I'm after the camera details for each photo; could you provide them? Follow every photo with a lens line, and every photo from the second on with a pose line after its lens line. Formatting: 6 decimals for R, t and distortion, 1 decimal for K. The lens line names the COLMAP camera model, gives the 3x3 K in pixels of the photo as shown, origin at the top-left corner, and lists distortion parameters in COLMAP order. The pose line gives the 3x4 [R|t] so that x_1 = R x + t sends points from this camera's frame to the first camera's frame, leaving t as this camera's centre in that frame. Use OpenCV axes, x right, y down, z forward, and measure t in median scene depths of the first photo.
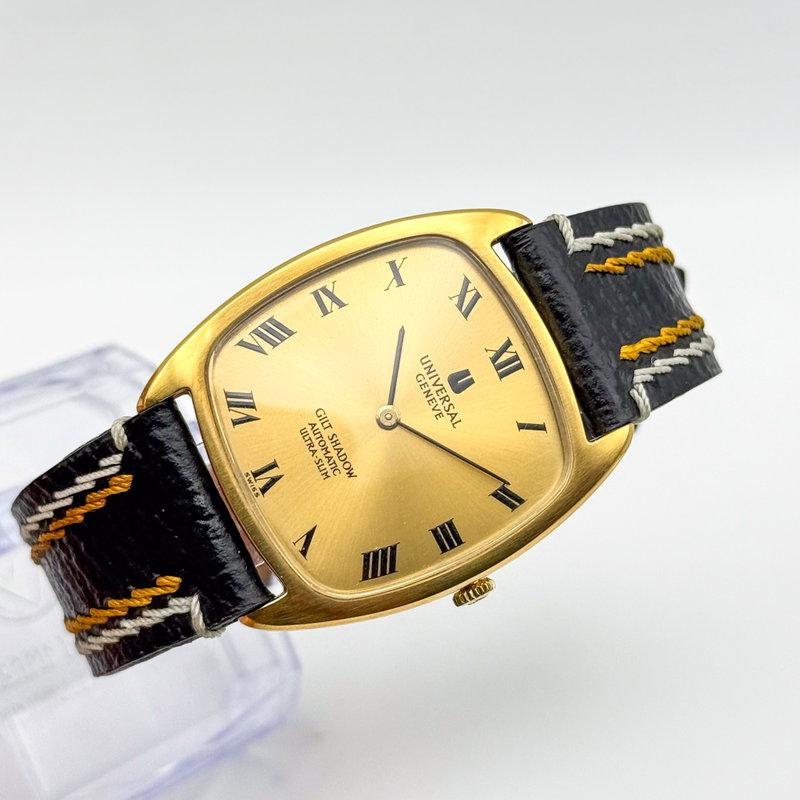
lens RADIAL K [[2212.9, 0, 396.3], [0, 2212.9, 407.7], [0, 0, 1]] dist [0.156941, 0.000000]
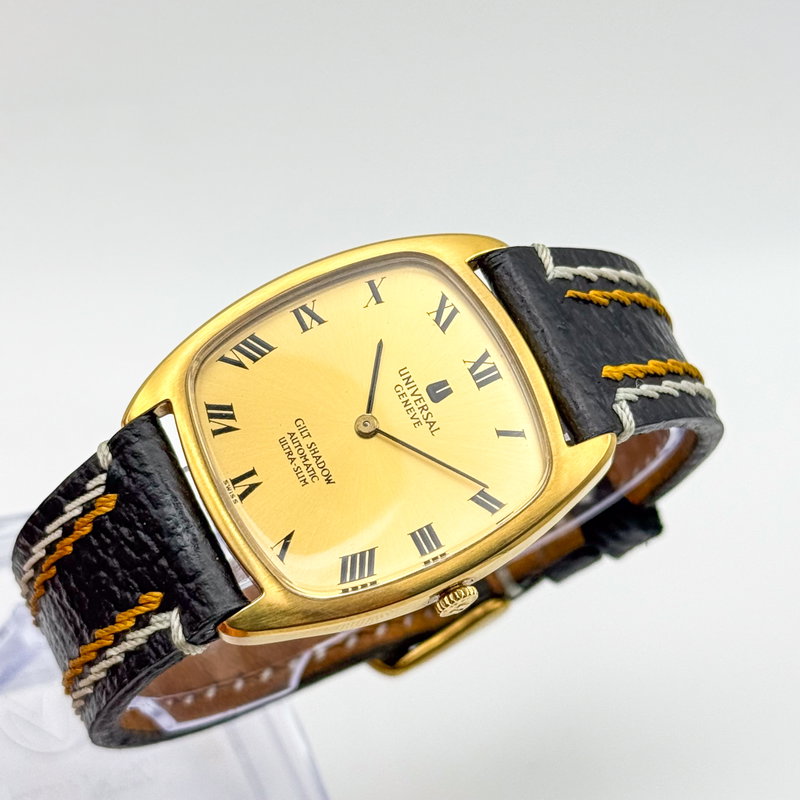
lens RADIAL K [[2212.9, 0, 400.3], [0, 2212.9, 397.1], [0, 0, 1]] dist [0.156941, 0.000000]
pose [[0.995995, -0.031209, -0.083781, 0.095878], [0.009782, 0.969509, -0.244860, 0.237077], [0.088869, 0.243060, 0.965932, 0.026115]]
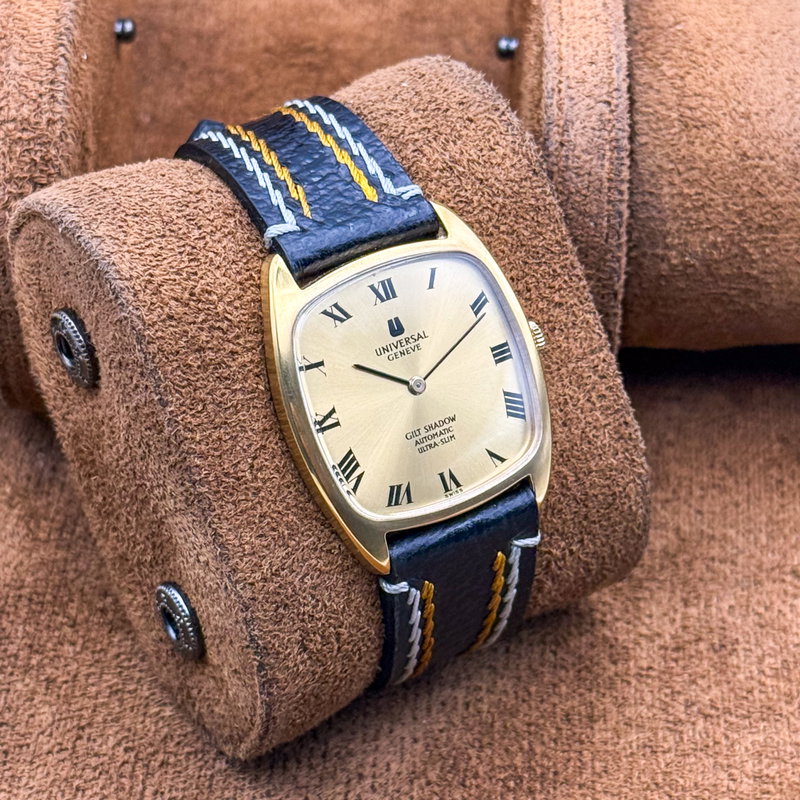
lens RADIAL K [[2479.9, 0, 402.2], [0, 2479.9, 396.0], [0, 0, 1]] dist [0.060358, 0.000000]
pose [[0.121374, -0.992306, 0.024437, -0.046764], [0.884927, 0.119326, 0.450185, -0.665545], [-0.449637, -0.033016, 0.892601, -0.315720]]
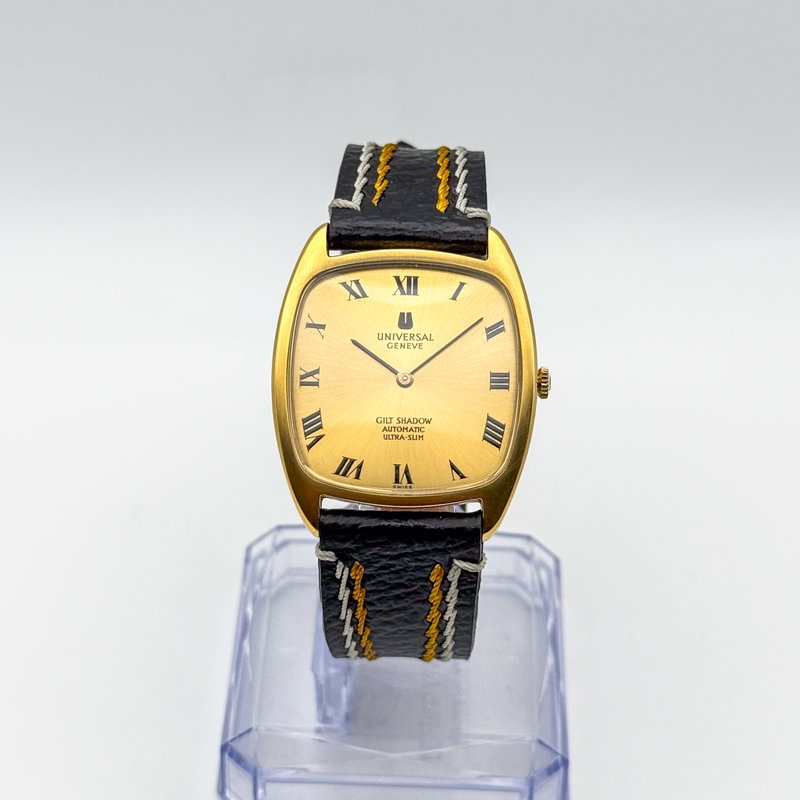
lens RADIAL K [[2031.3, 0, 399.9], [0, 2031.3, 397.2], [0, 0, 1]] dist [0.062219, 0.000000]
pose [[0.463931, -0.885576, 0.022874, -0.044398], [0.885395, 0.464373, 0.020796, -0.019477], [-0.029039, 0.010604, 0.999522, -0.279335]]
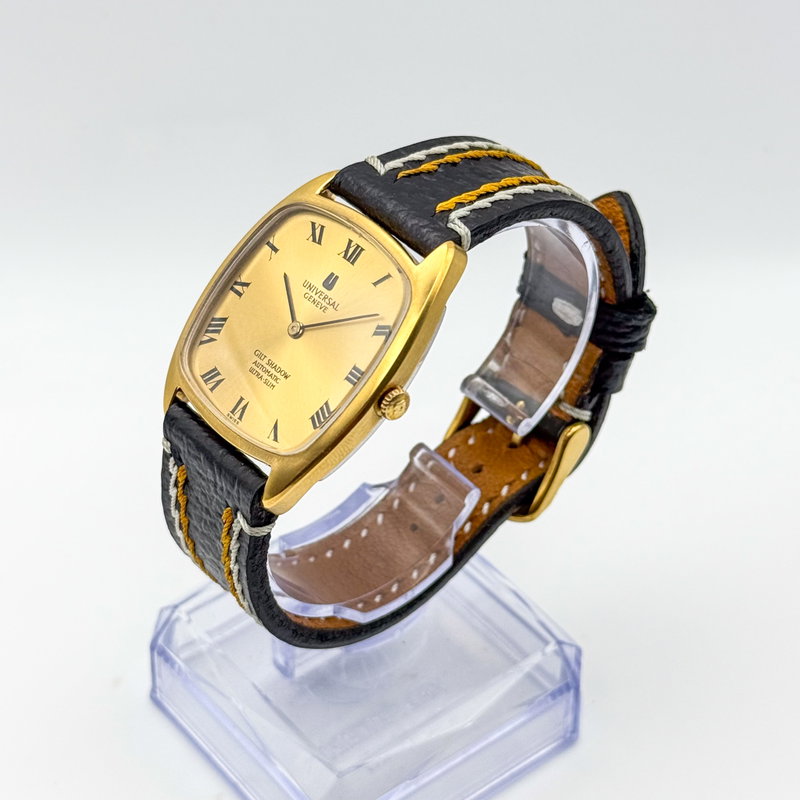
lens RADIAL K [[2031.3, 0, 404.1], [0, 2031.3, 397.1], [0, 0, 1]] dist [0.062219, 0.000000]
pose [[0.762153, -0.530163, -0.371550, 0.494981], [0.351246, 0.820728, -0.450591, 0.631651], [0.543828, 0.212914, 0.811738, 0.015089]]
